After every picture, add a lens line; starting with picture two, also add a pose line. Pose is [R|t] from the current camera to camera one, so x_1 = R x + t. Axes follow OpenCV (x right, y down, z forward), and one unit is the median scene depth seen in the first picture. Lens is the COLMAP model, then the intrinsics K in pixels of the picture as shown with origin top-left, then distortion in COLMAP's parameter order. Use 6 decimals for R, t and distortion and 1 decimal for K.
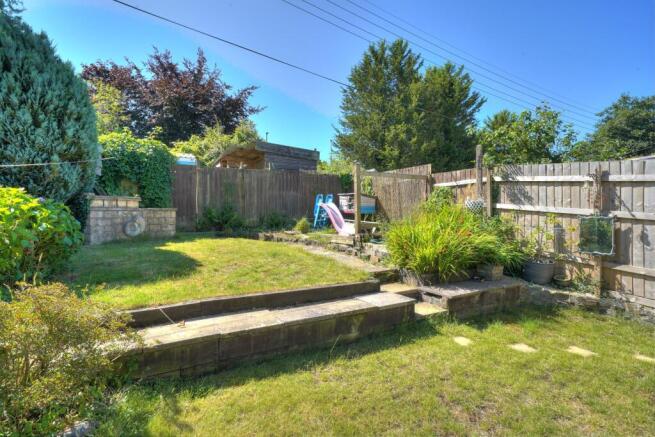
lens RADIAL K [[298.9, 0, 331.3], [0, 298.9, 217.5], [0, 0, 1]] dist [0.015613, -0.000296]
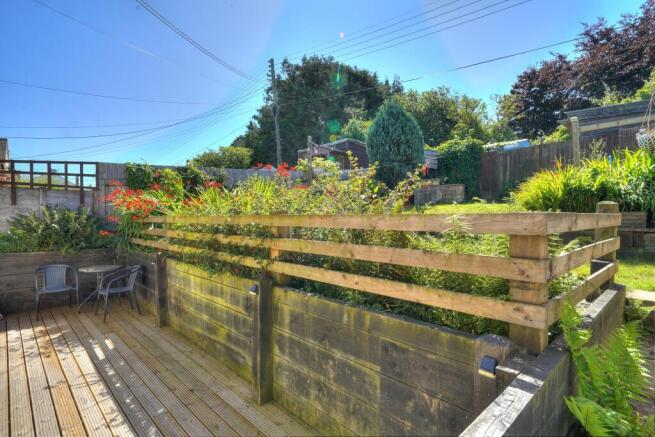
lens RADIAL K [[330.0, 0, 327.5], [0, 330.0, 218.5], [0, 0, 1]] dist [0.018971, 0.001570]
pose [[0.241142, 0.012273, -0.970412, 0.221585], [-0.008045, 0.999911, 0.010647, 0.031141], [0.970456, 0.005239, 0.241219, -0.011908]]
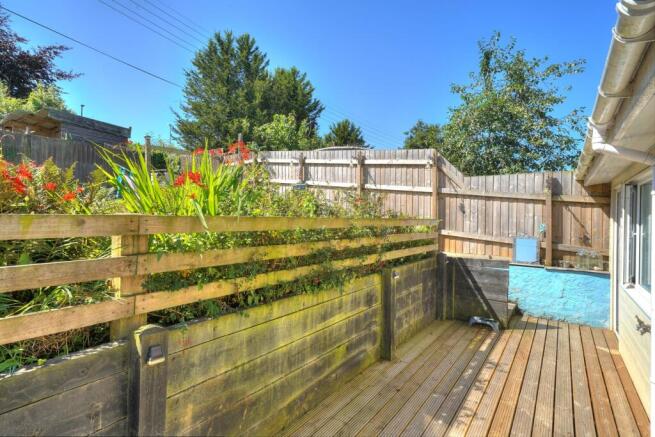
lens RADIAL K [[320.8, 0, 327.5], [0, 320.8, 218.5], [0, 0, 1]] dist [0.018420, 0.000573]
pose [[0.916294, 0.014938, 0.400229, 0.053421], [-0.013408, 0.999888, -0.006622, 0.032313], [-0.400283, 0.000702, 0.916391, -0.110252]]
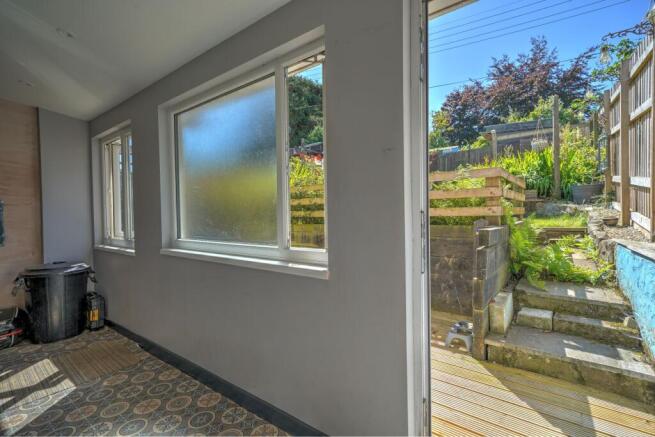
lens RADIAL K [[298.9, 0, 331.3], [0, 298.9, 217.5], [0, 0, 1]] dist [0.015613, -0.000296]
pose [[0.391805, 0.010213, -0.919992, 0.254876], [0.005629, 0.999893, 0.013497, 0.046312], [0.920031, -0.010467, 0.391705, -0.063785]]
